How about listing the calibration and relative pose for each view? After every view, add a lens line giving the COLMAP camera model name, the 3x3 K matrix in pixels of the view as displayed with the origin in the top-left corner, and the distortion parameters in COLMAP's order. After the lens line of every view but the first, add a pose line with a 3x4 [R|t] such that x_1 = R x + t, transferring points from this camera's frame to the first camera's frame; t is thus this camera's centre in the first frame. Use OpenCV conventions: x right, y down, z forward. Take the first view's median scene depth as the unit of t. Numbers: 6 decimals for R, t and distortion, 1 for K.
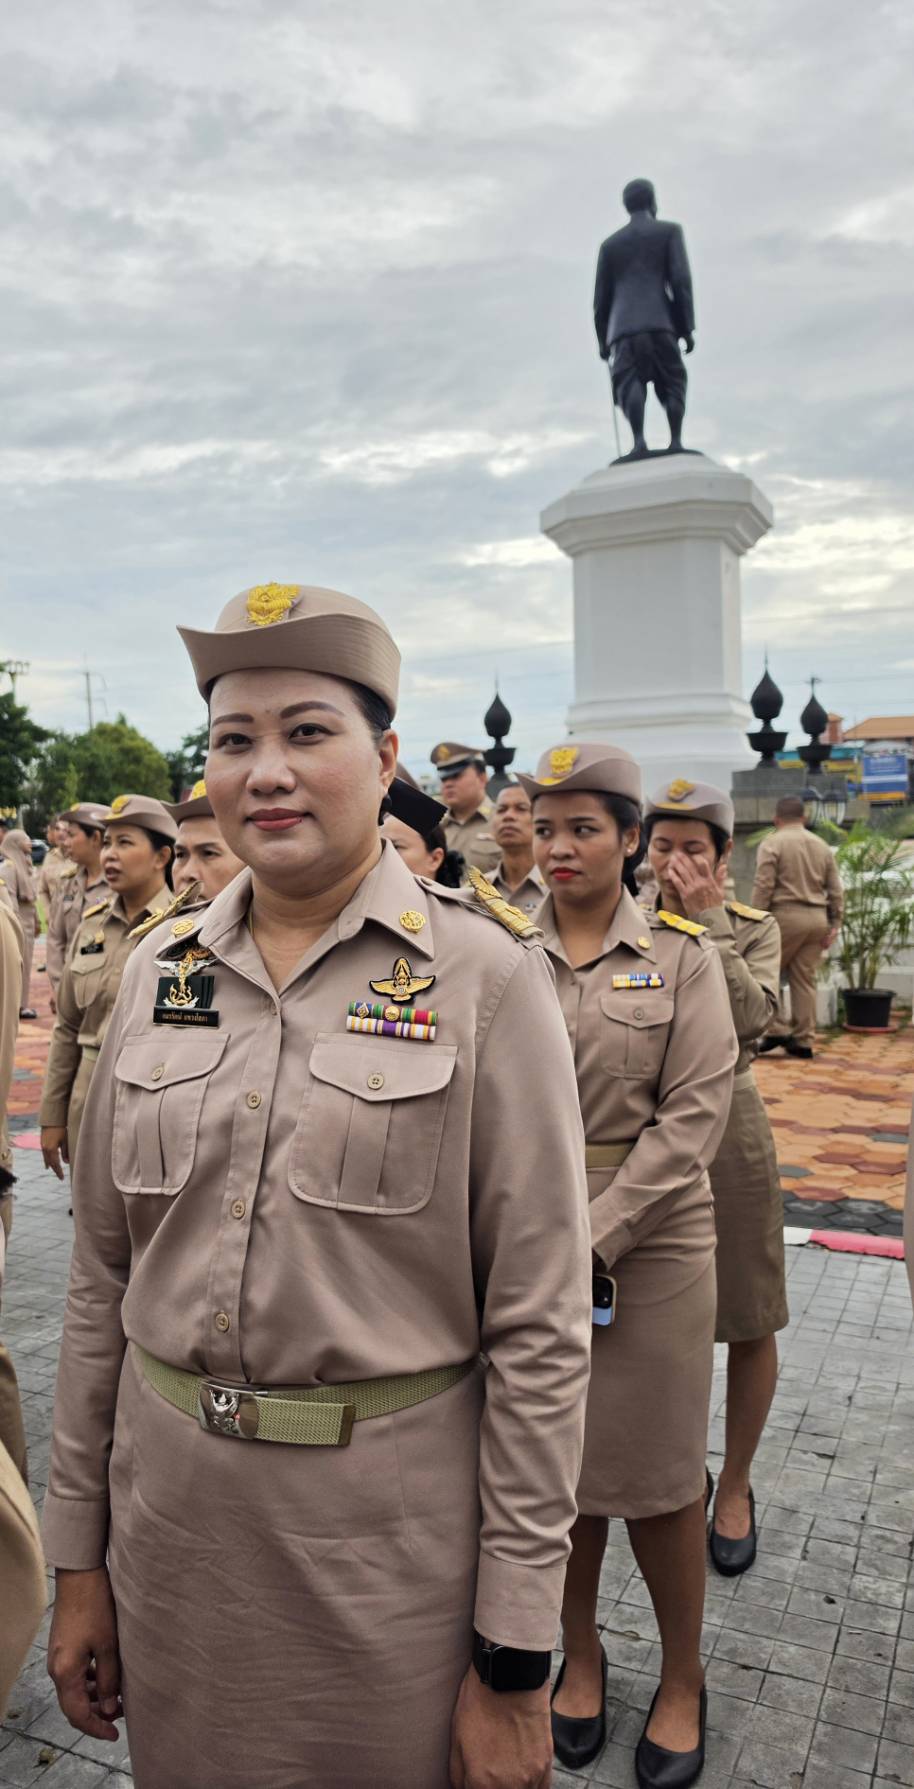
lens RADIAL K [[1202.8, 0, 364.6], [0, 1202.8, 888.1], [0, 0, 1]] dist [-0.039252, -0.000404]
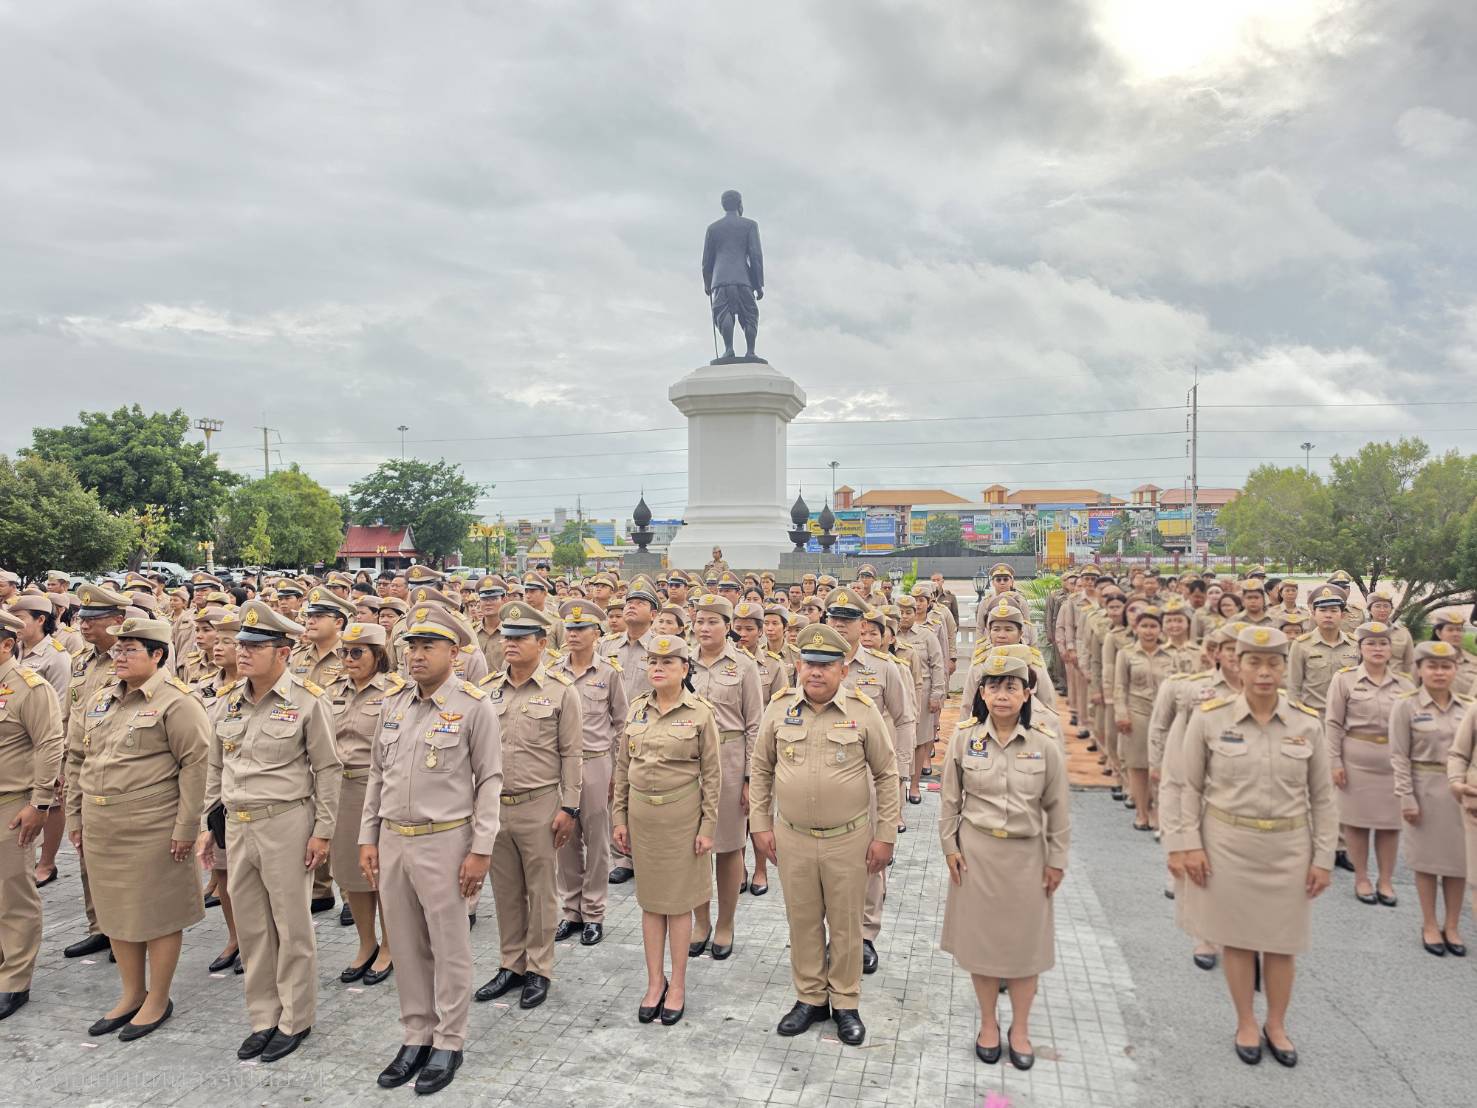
lens RADIAL K [[1087.1, 0, 758.6], [0, 1087.1, 553.8], [0, 0, 1]] dist [-0.003922, -0.002617]
pose [[0.960649, 0.023100, 0.276803, -0.142960], [-0.010803, 0.998889, -0.045869, -0.023667], [-0.277555, 0.041074, 0.959831, -0.450820]]
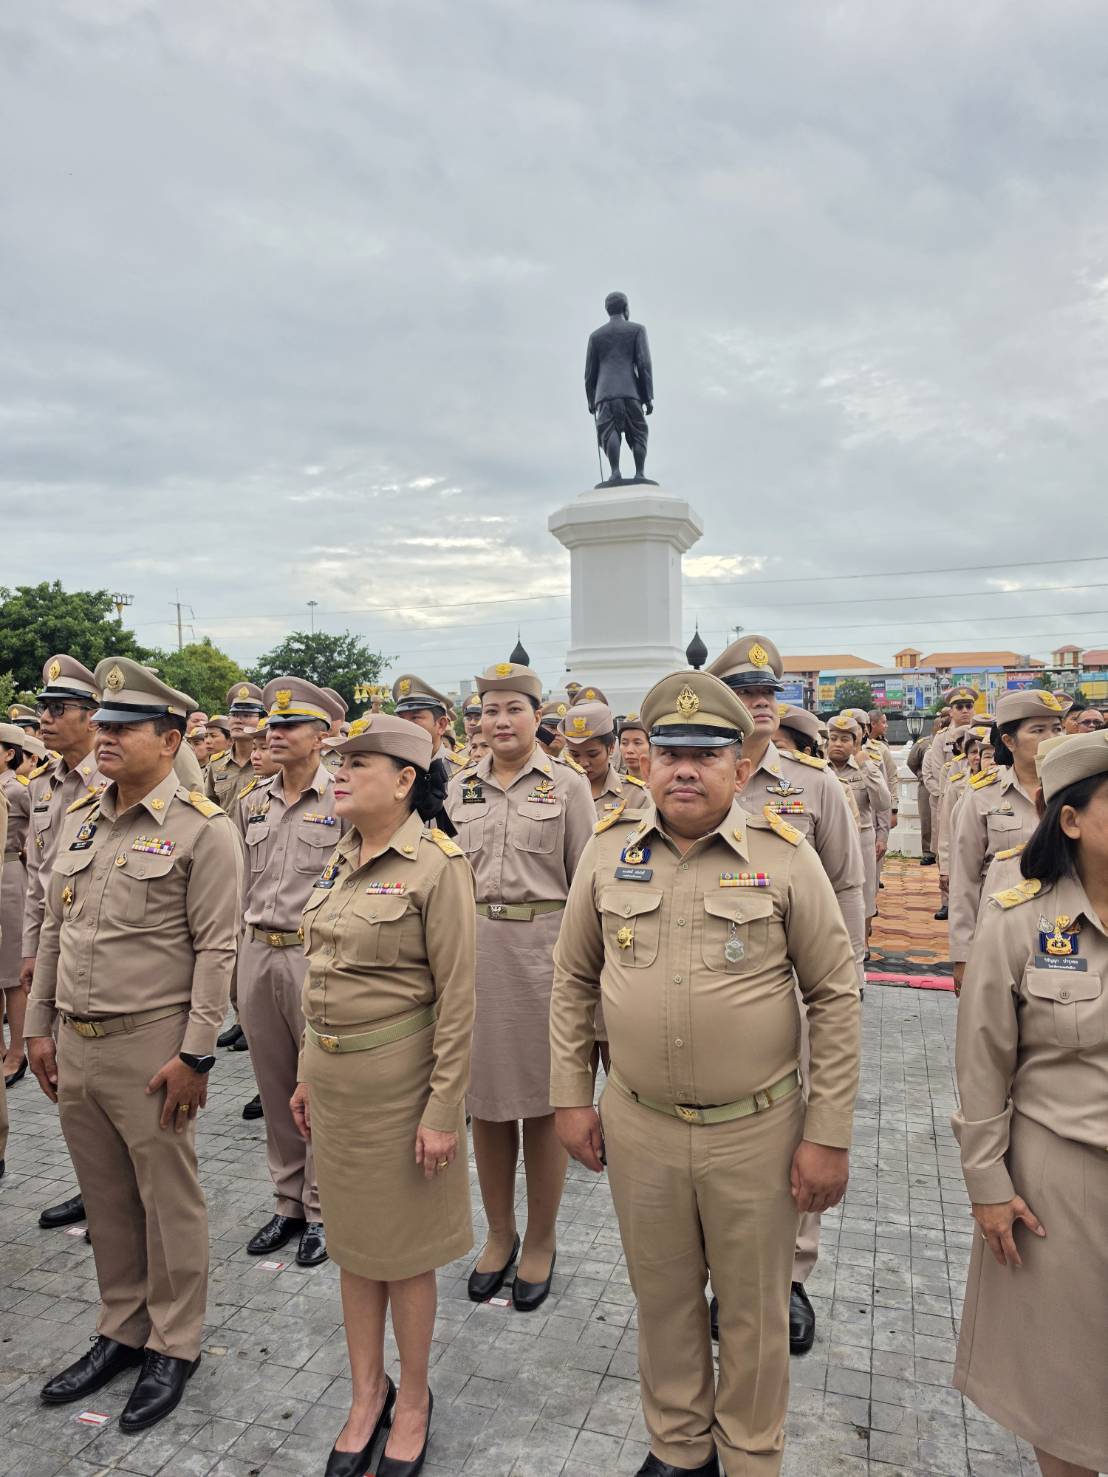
lens RADIAL K [[1007.5, 0, 573.6], [0, 1007.5, 742.9], [0, 0, 1]] dist [0.004601, -0.041654]
pose [[0.983019, 0.008765, 0.183292, -0.045654], [-0.001580, 0.999226, -0.039311, 0.007640], [-0.183494, 0.038353, 0.982272, -0.198308]]
